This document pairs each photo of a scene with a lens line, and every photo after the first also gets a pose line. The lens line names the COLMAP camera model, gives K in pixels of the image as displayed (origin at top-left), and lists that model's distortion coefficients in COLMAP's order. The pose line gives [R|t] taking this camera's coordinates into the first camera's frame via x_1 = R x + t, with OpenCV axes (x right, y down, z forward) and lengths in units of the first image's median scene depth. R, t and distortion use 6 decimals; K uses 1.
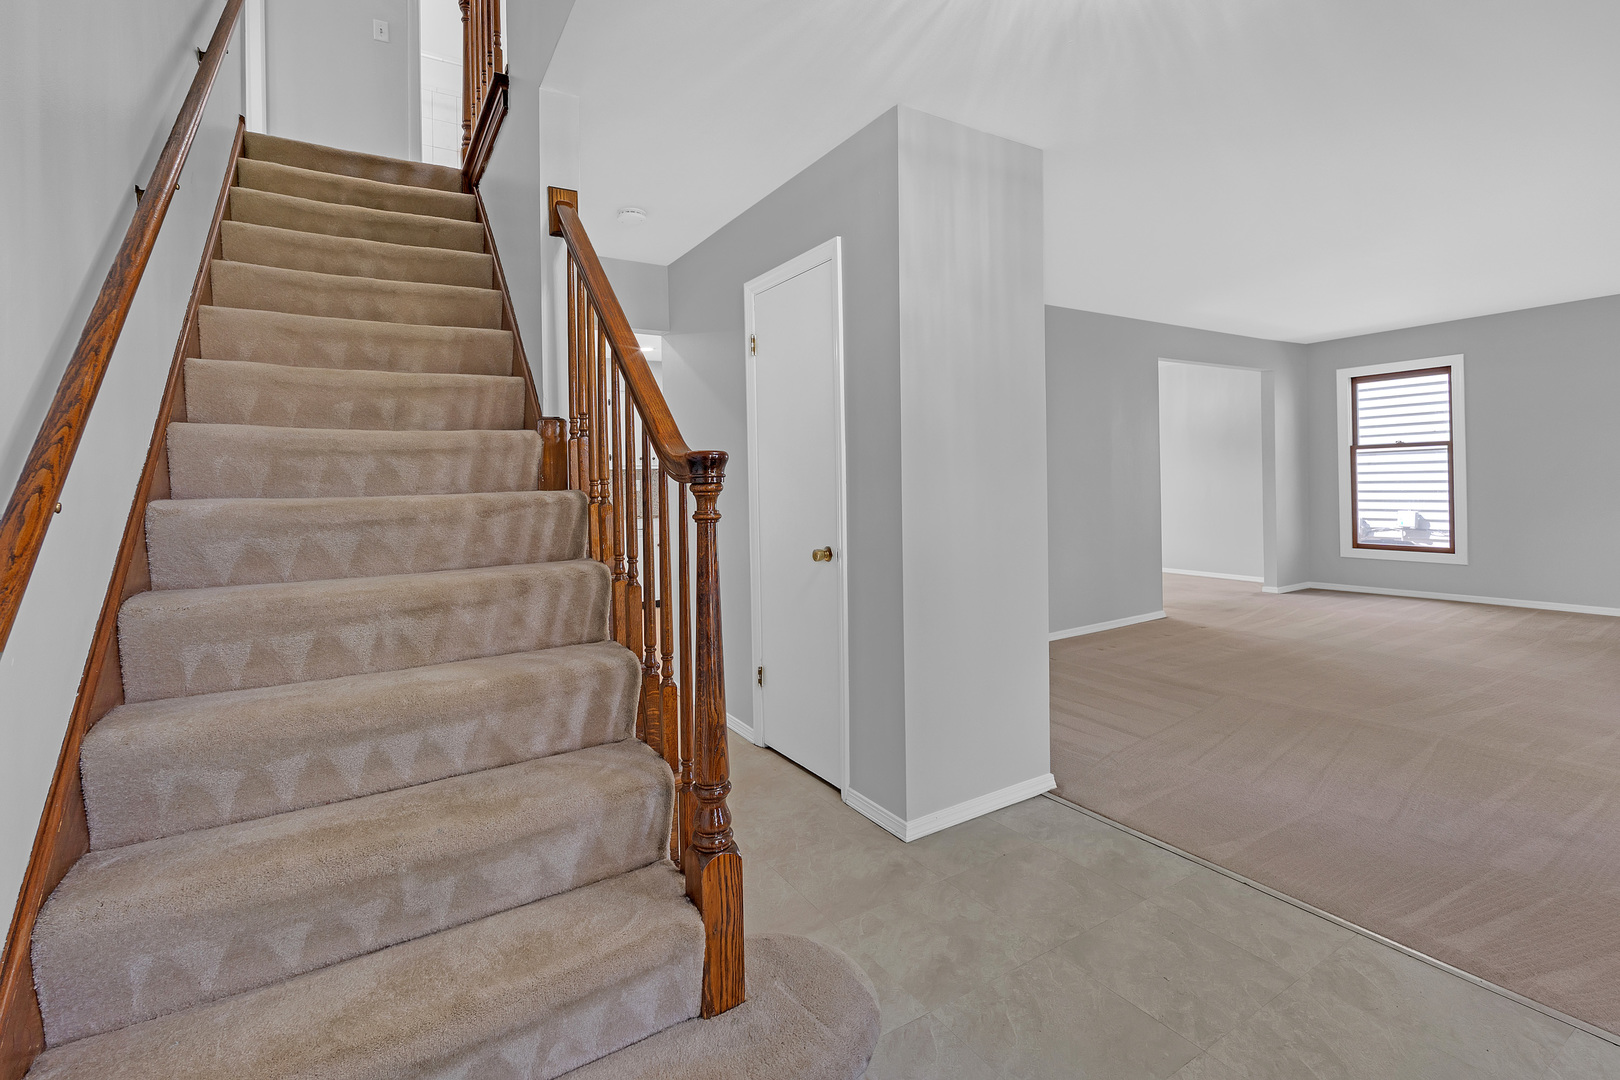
lens RADIAL K [[735.9, 0, 813.1], [0, 735.9, 478.4], [0, 0, 1]] dist [-0.000379, -0.000206]
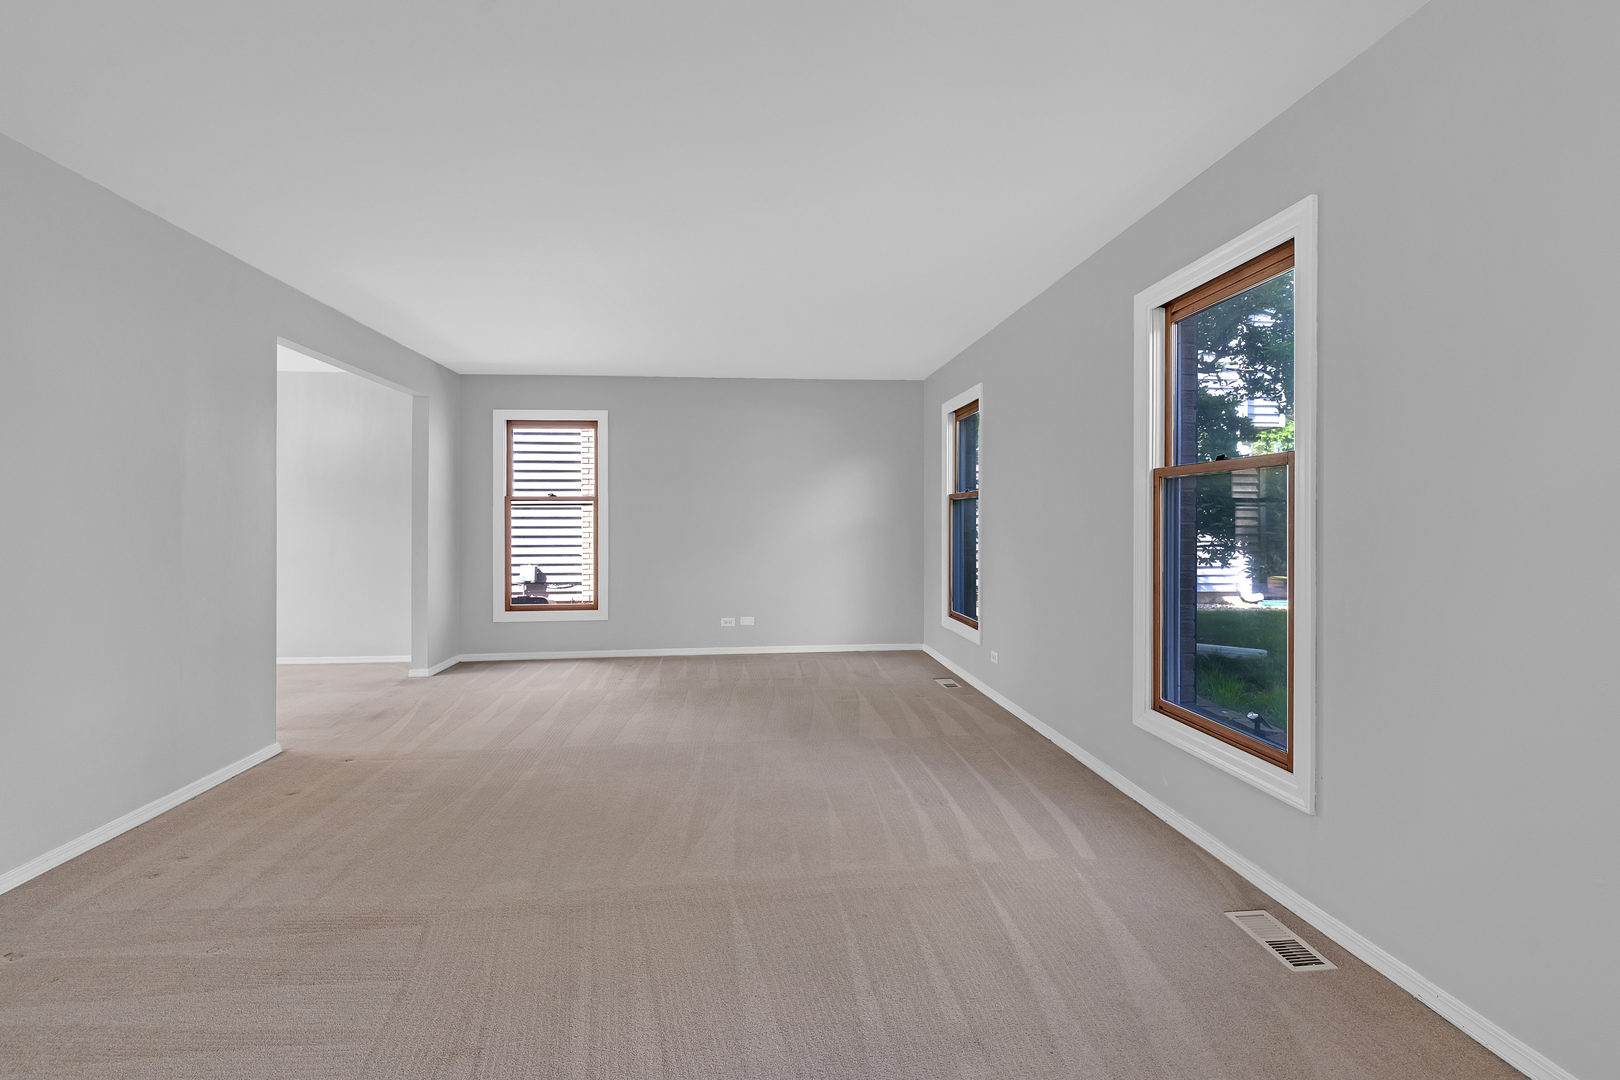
lens RADIAL K [[710.5, 0, 793.9], [0, 710.5, 532.8], [0, 0, 1]] dist [-0.000389, -0.000337]
pose [[0.444741, 0.008185, 0.895622, 0.117429], [-0.009163, 0.999947, -0.004588, -0.000182], [-0.895612, -0.006166, 0.444792, 0.308401]]
